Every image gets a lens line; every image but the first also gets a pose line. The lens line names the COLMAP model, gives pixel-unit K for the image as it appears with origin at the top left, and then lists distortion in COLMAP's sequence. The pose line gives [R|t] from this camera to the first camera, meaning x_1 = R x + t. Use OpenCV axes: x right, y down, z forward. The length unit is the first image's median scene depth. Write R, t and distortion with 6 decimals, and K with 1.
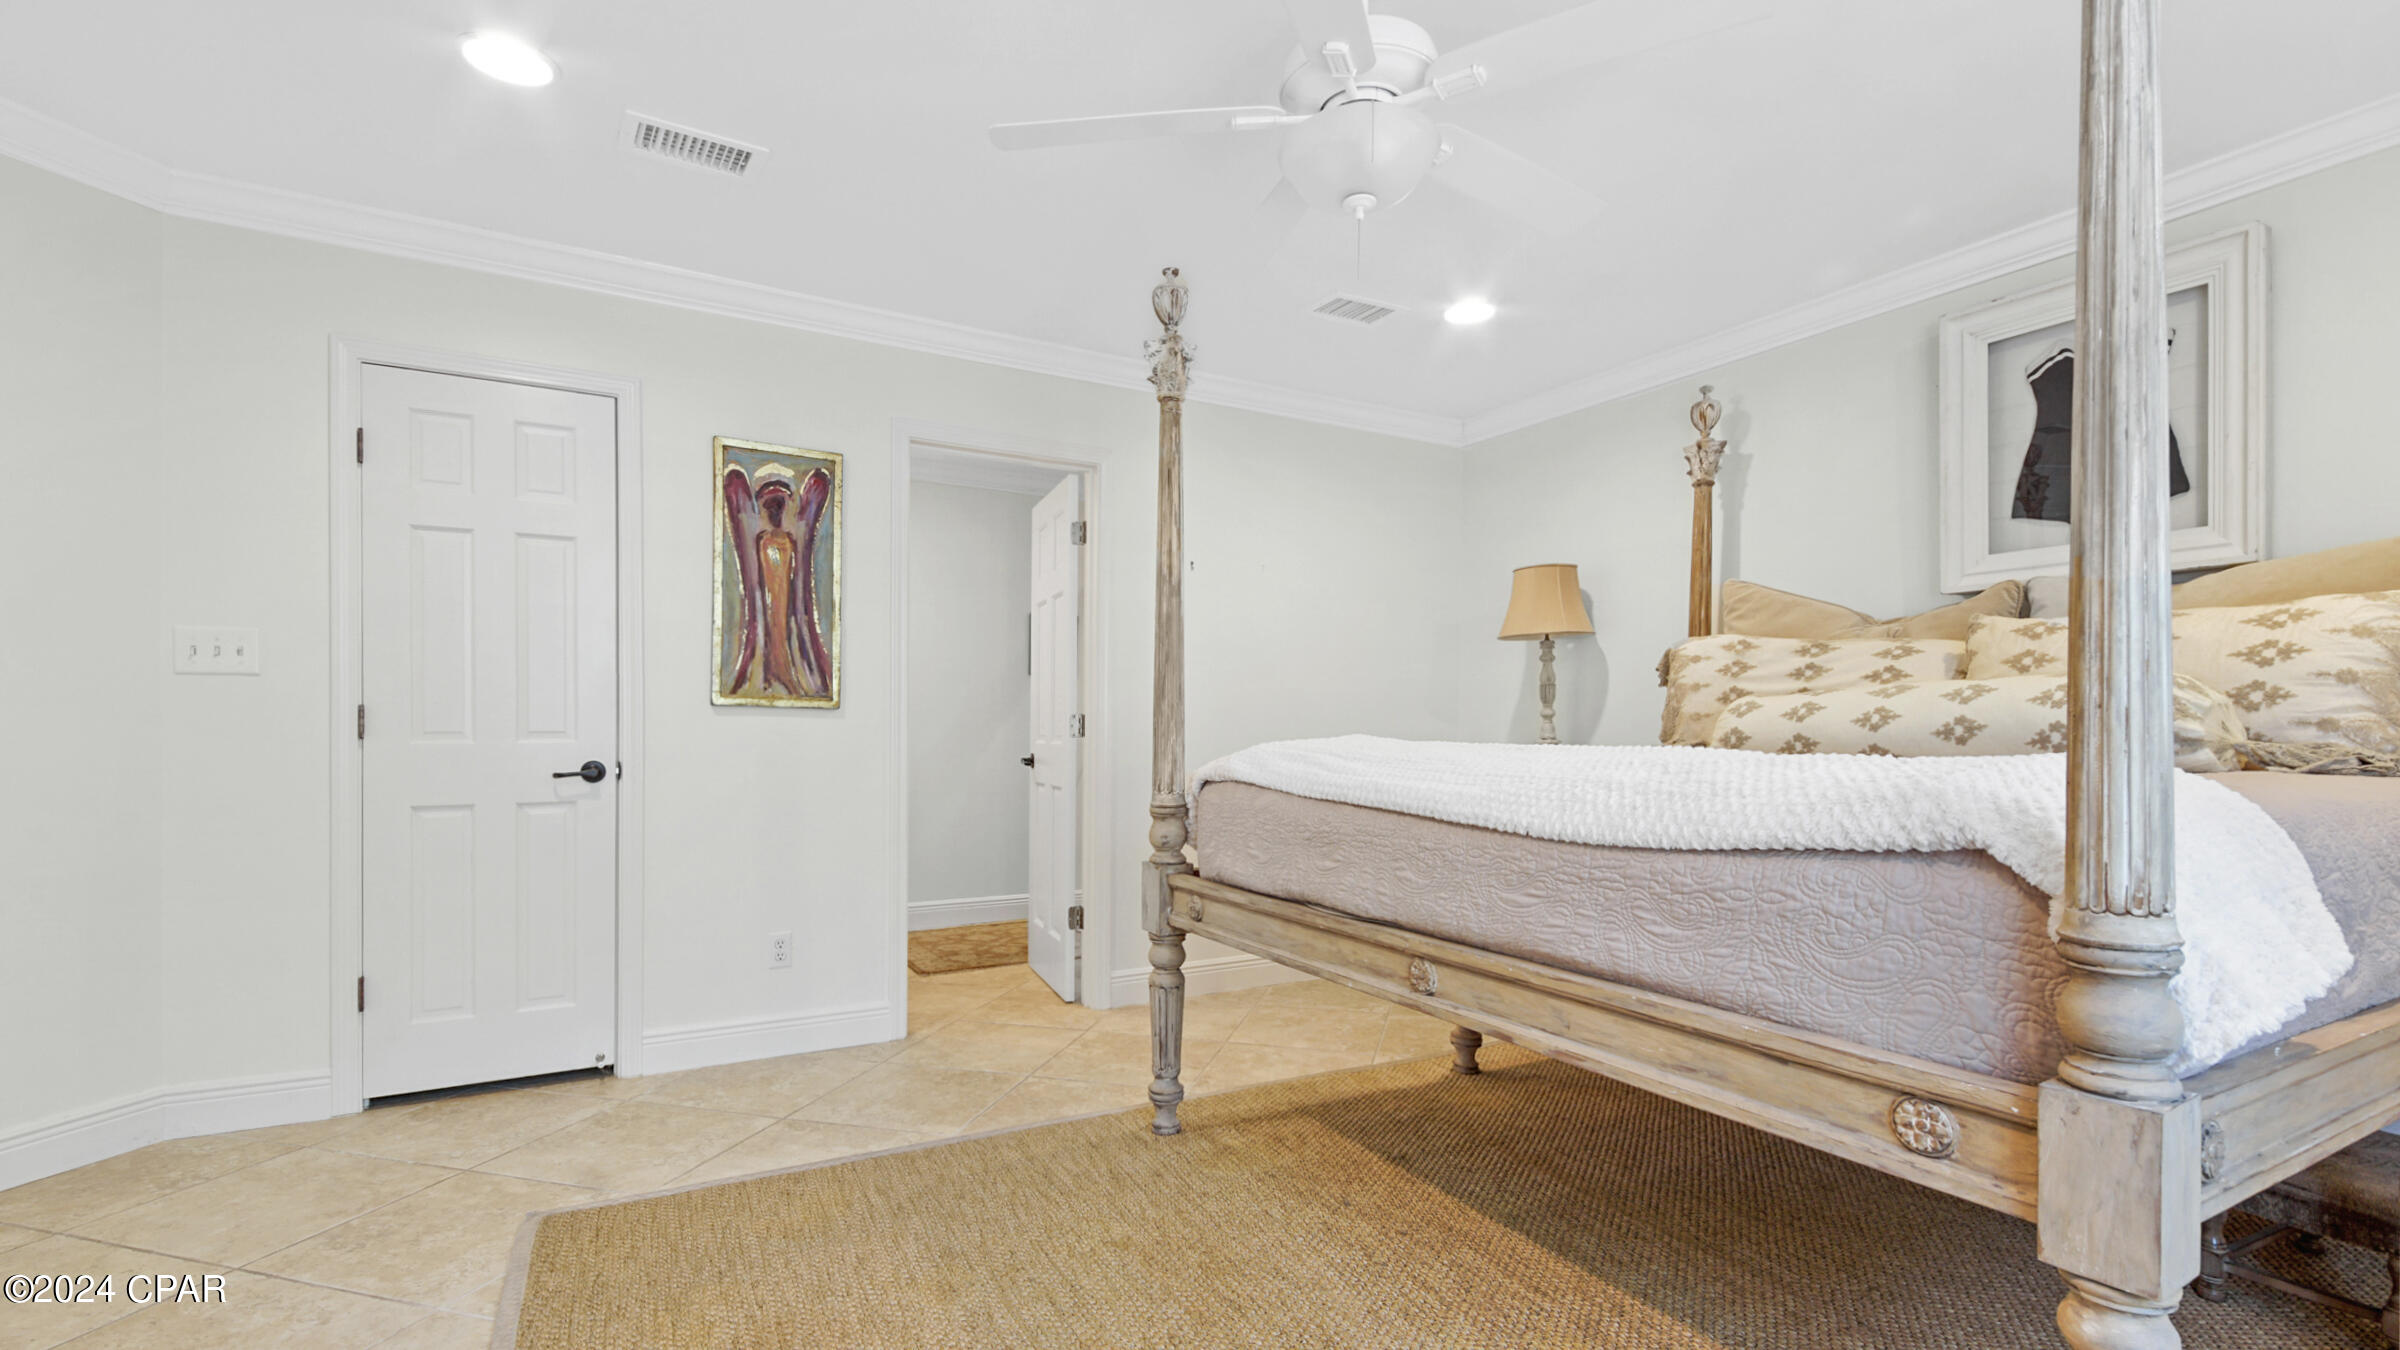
lens RADIAL K [[1113.3, 0, 1187.8], [0, 1113.3, 682.9], [0, 0, 1]] dist [0.040344, -0.022980]
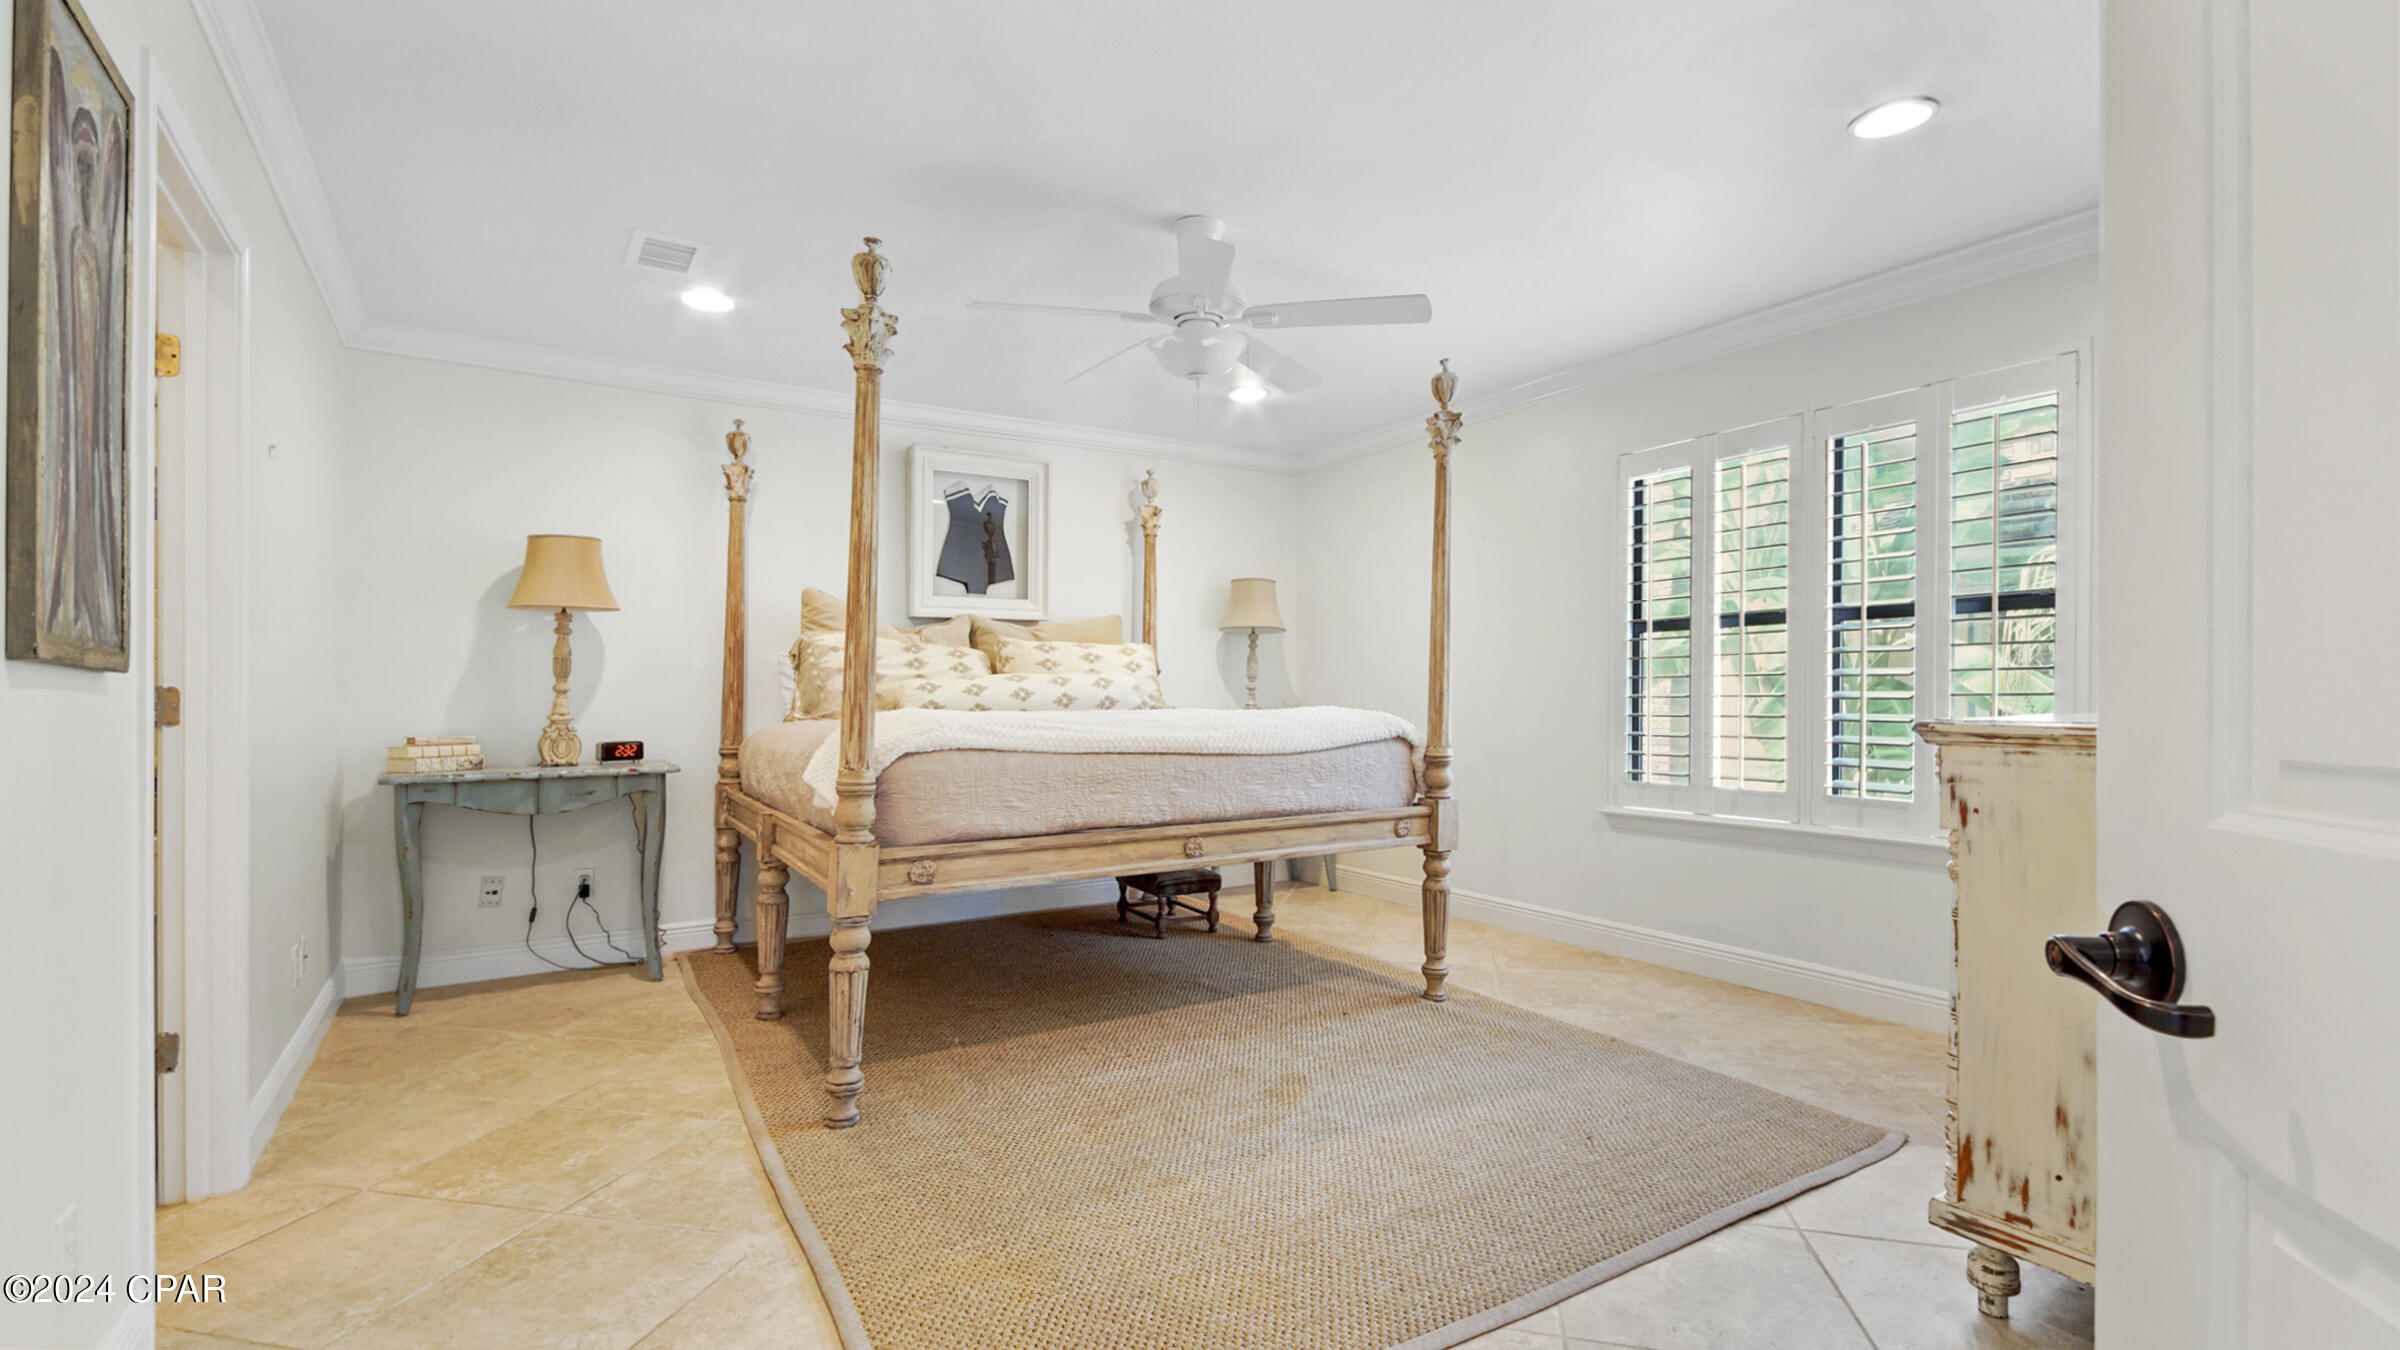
lens RADIAL K [[1113.3, 0, 1187.8], [0, 1113.3, 682.9], [0, 0, 1]] dist [0.040344, -0.022980]
pose [[-0.064720, 0.009790, 0.997855, -1.035623], [-0.030130, 0.999477, -0.011760, 0.025199], [-0.997448, -0.030827, -0.064391, 0.799261]]
